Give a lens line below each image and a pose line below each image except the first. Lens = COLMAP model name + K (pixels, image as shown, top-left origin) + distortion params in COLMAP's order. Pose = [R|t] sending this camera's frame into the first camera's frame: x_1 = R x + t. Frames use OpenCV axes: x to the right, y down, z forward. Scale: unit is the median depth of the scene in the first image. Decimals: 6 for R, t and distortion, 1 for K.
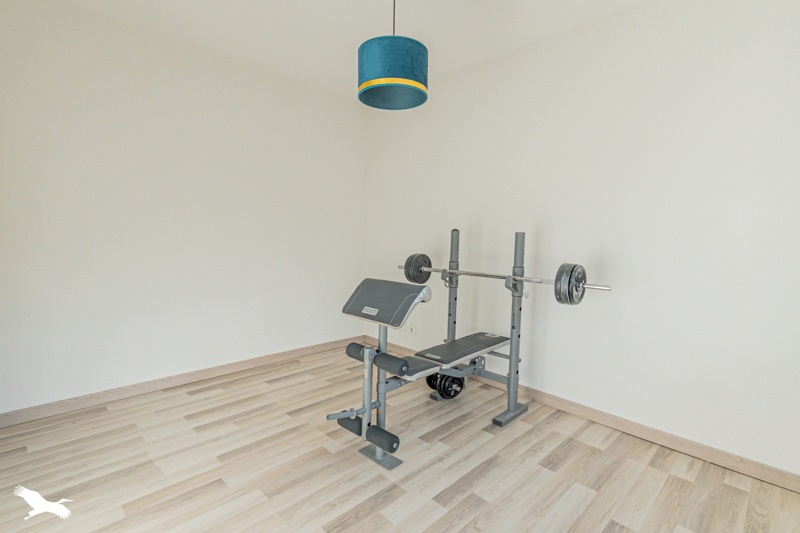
lens RADIAL K [[386.2, 0, 402.6], [0, 386.2, 266.3], [0, 0, 1]] dist [0.005958, 0.001229]
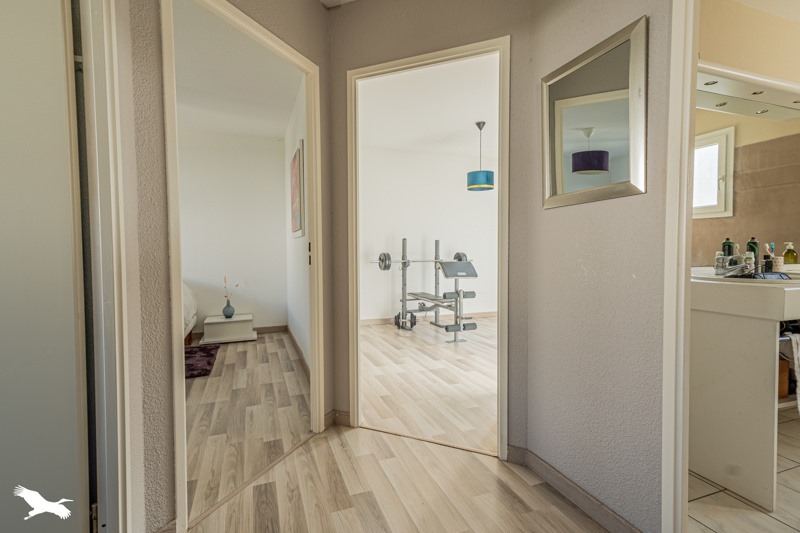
lens RADIAL K [[386.2, 0, 396.9], [0, 386.2, 263.8], [0, 0, 1]] dist [0.005958, 0.001229]
pose [[0.408753, -0.057371, 0.910840, -1.917429], [0.090600, 0.995643, 0.022054, -0.022690], [-0.908137, 0.073508, 0.412170, 0.322043]]
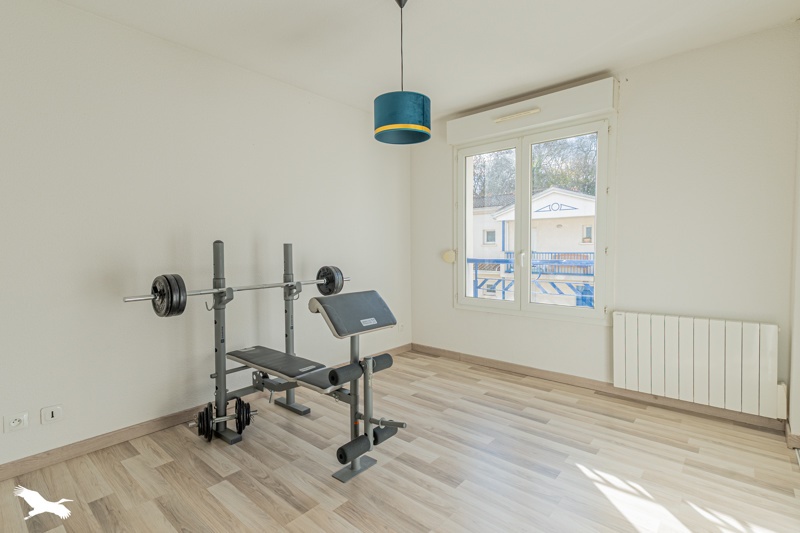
lens RADIAL K [[386.2, 0, 402.2], [0, 386.2, 262.1], [0, 0, 1]] dist [0.005958, 0.001229]
pose [[-0.076389, -0.057812, 0.995401, -0.908511], [0.093465, 0.993507, 0.064875, -0.080693], [-0.992688, 0.097991, -0.070489, 0.790371]]
